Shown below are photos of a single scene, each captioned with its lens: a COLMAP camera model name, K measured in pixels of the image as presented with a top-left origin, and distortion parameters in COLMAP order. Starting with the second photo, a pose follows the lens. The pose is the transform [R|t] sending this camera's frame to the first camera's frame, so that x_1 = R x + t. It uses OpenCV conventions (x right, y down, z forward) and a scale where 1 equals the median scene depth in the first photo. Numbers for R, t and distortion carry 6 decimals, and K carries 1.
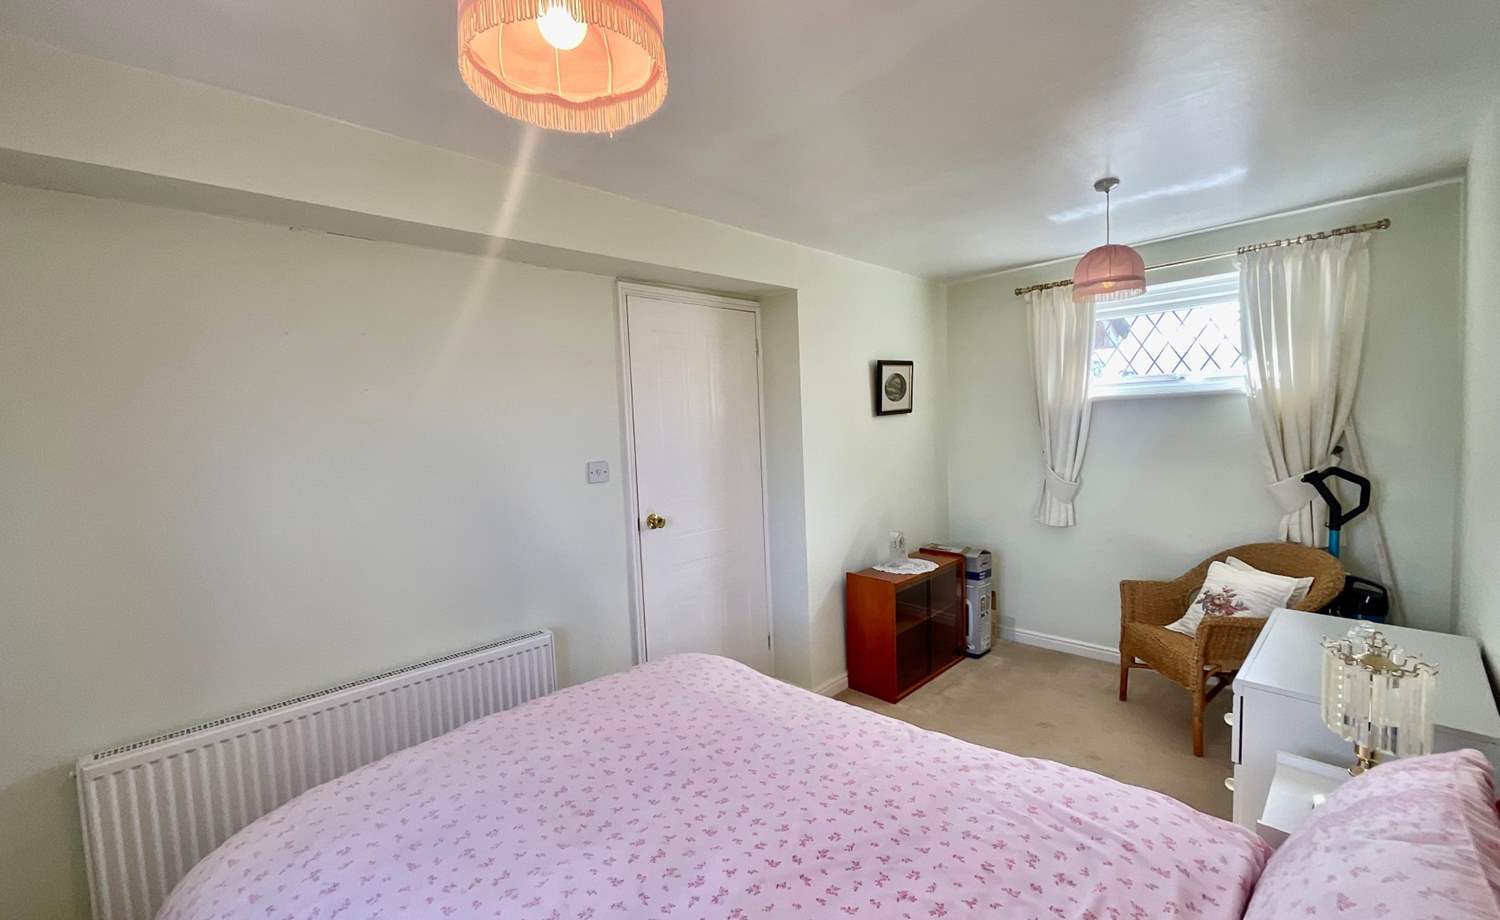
lens RADIAL K [[605.9, 0, 750.0], [0, 605.9, 460.0], [0, 0, 1]] dist [-0.002995, -0.000152]
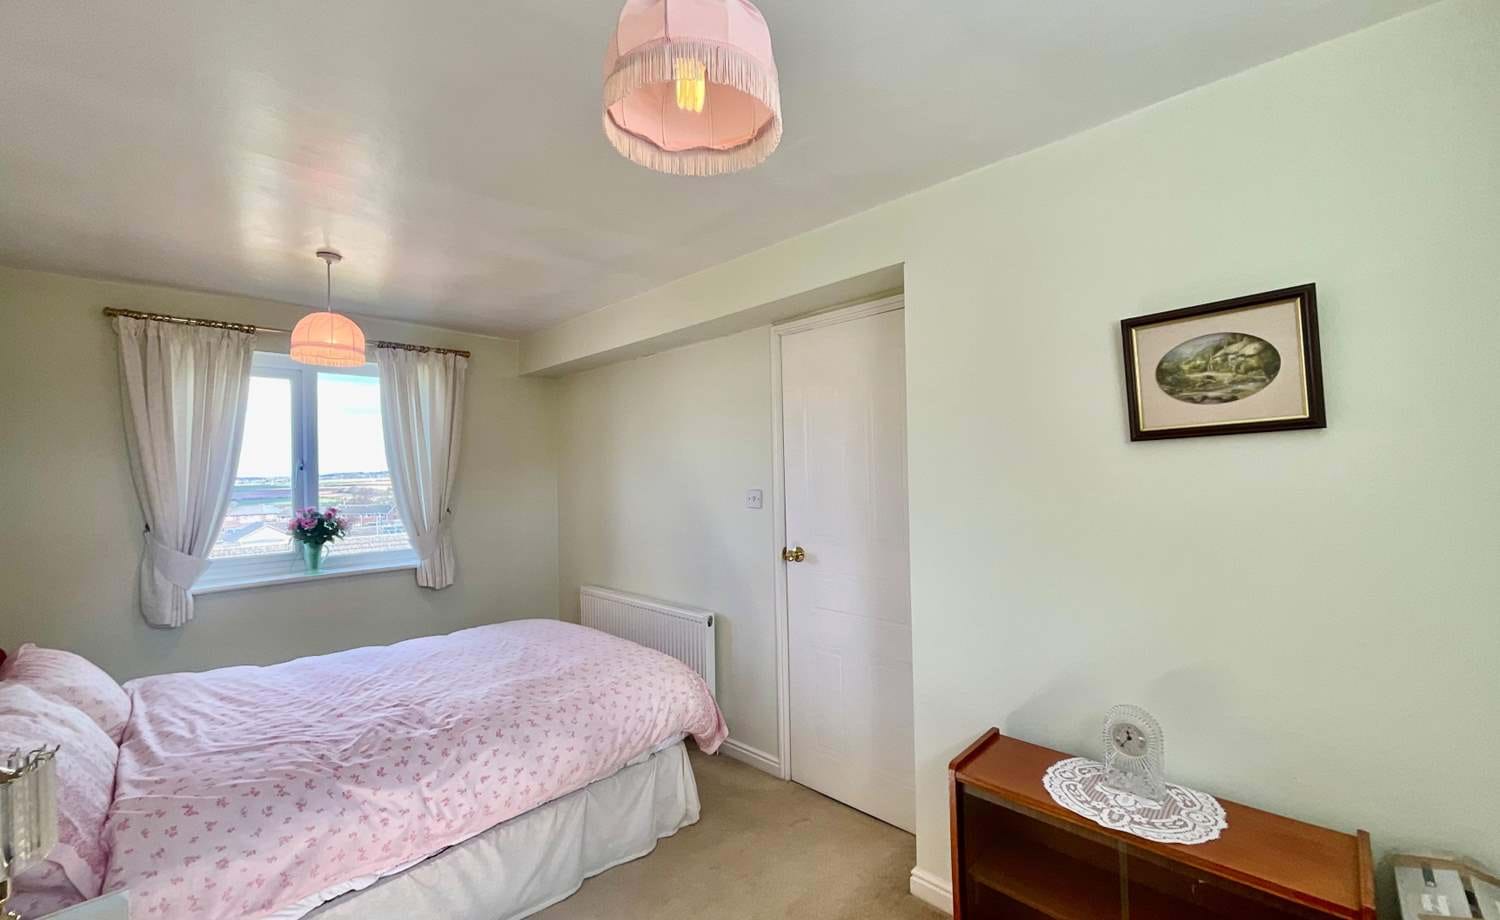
lens RADIAL K [[605.9, 0, 750.0], [0, 605.9, 460.0], [0, 0, 1]] dist [-0.002995, -0.000152]
pose [[0.024073, 0.023251, -0.999440, 0.775489], [-0.045174, 0.998734, 0.022147, -0.066939], [0.998689, 0.044616, 0.025092, 0.830613]]
